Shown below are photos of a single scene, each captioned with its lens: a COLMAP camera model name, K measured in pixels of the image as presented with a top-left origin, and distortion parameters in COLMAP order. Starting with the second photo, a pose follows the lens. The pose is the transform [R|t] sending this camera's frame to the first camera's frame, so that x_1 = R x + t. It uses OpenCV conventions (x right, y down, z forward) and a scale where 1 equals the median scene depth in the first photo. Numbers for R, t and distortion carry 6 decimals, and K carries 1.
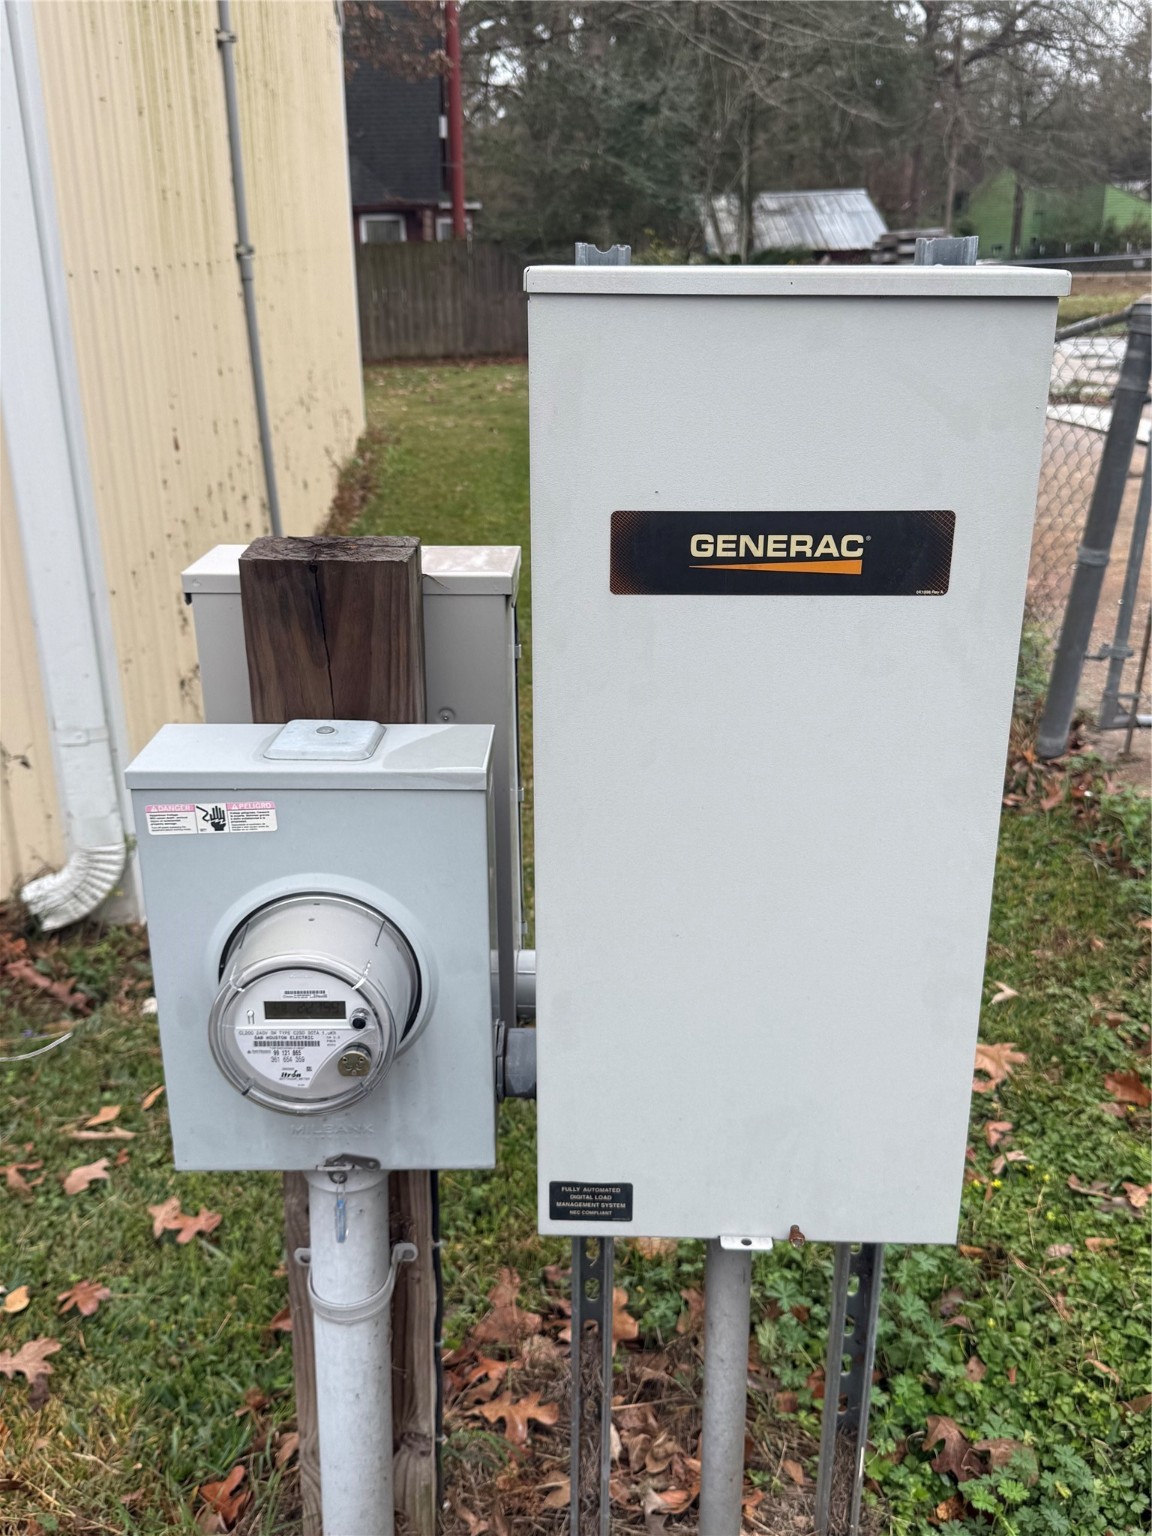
lens RADIAL K [[1422.7, 0, 575.3], [0, 1422.7, 769.1], [0, 0, 1]] dist [0.002406, 0.000000]
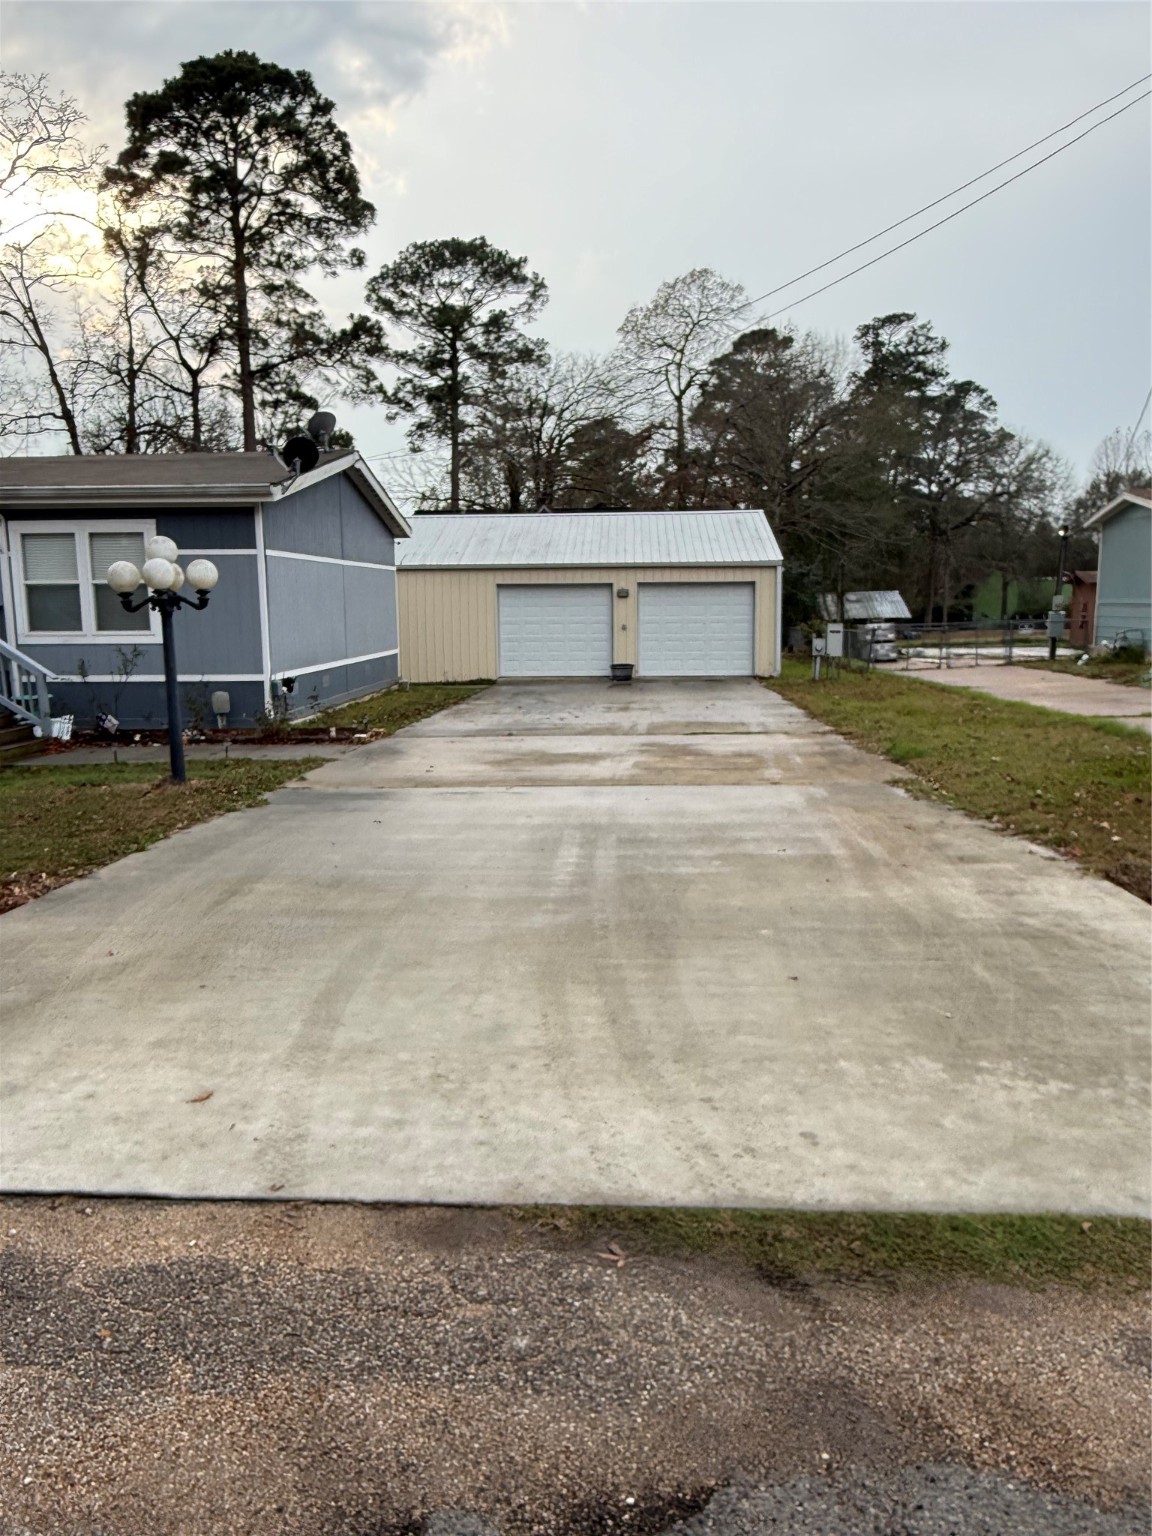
lens RADIAL K [[1110.5, 0, 574.3], [0, 1110.5, 779.1], [0, 0, 1]] dist [-0.007114, 0.008126]
pose [[0.992298, 0.015471, -0.122907, -0.071134], [-0.039913, 0.979190, -0.198980, 0.228687], [0.117271, 0.202353, 0.972266, -0.643025]]
